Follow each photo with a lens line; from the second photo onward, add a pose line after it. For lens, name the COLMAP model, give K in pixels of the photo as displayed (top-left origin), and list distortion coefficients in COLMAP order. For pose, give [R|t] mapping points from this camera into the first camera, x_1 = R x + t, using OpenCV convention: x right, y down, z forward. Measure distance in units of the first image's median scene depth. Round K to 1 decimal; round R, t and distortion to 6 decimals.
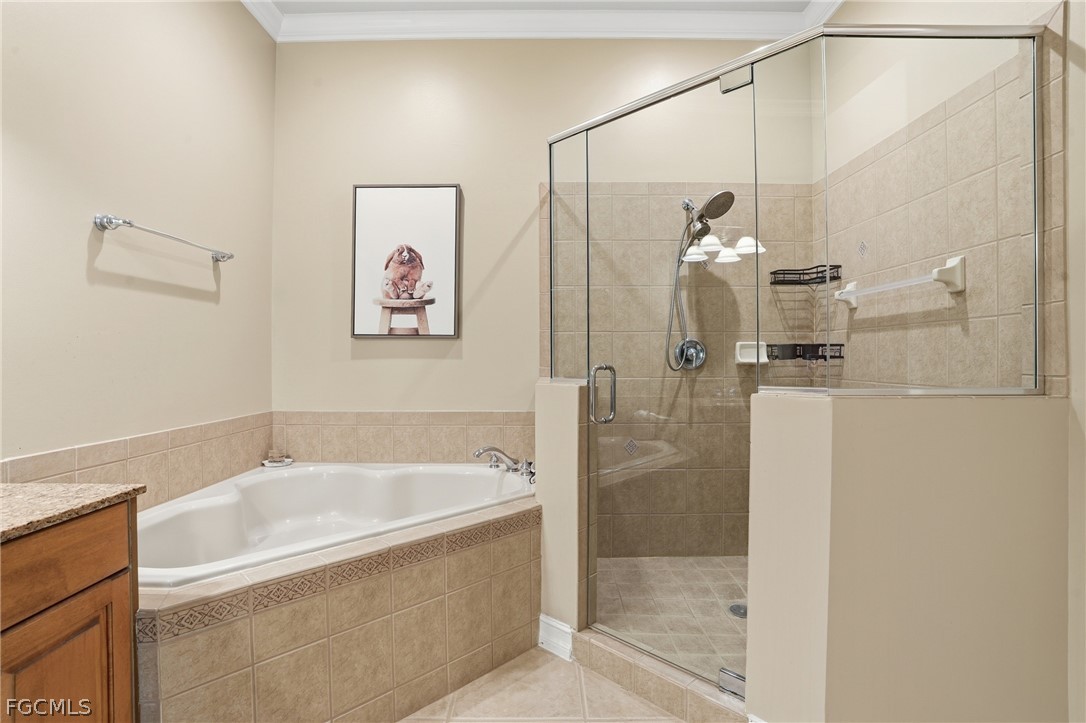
lens RADIAL K [[506.3, 0, 536.4], [0, 506.3, 358.6], [0, 0, 1]] dist [-0.061942, 0.023169]
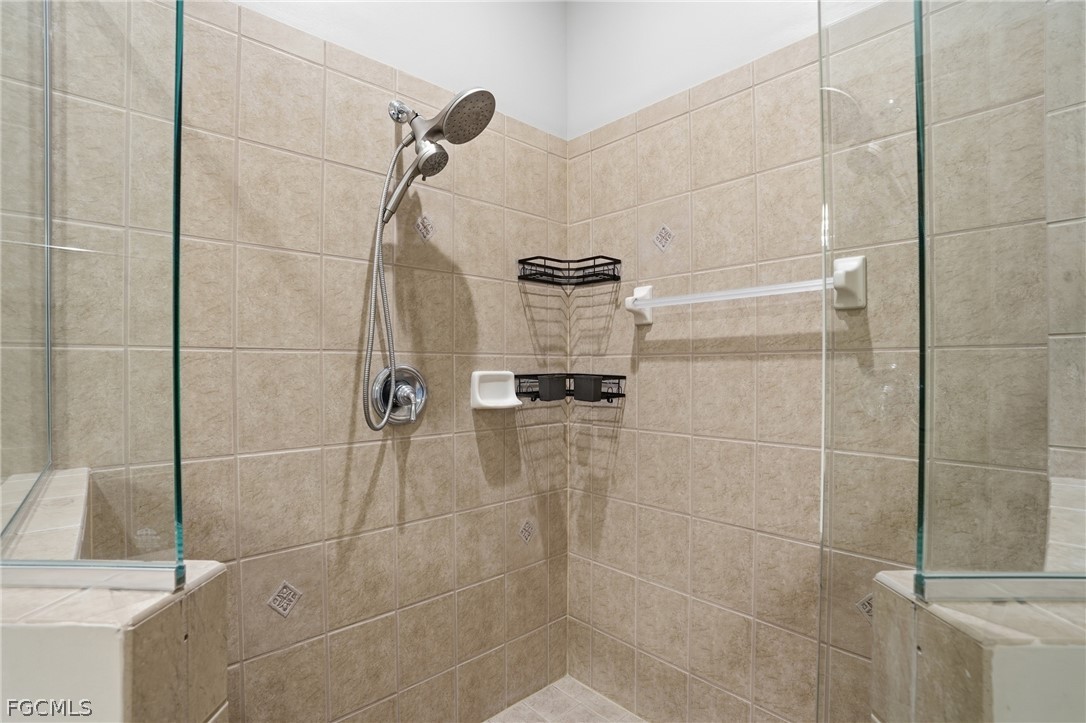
lens RADIAL K [[511.1, 0, 542.4], [0, 511.1, 371.7], [0, 0, 1]] dist [-0.058868, 0.000382]
pose [[0.725493, -0.005502, 0.688208, 0.047854], [0.003579, 0.999985, 0.004223, -0.034864], [-0.688220, -0.000601, 0.725502, 0.514088]]
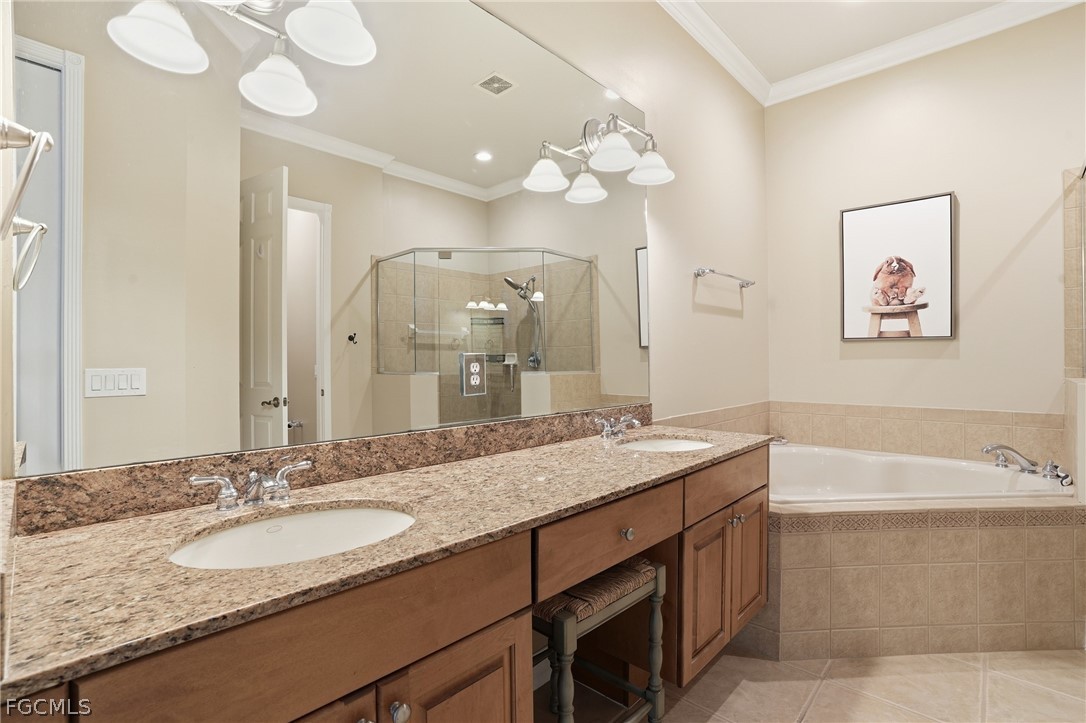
lens RADIAL K [[506.3, 0, 536.4], [0, 506.3, 358.6], [0, 0, 1]] dist [-0.061942, 0.023169]
pose [[0.739081, -0.002942, -0.673610, -0.114284], [0.002472, 0.999996, -0.001655, -0.000366], [0.673612, -0.000442, 0.739085, -0.339122]]
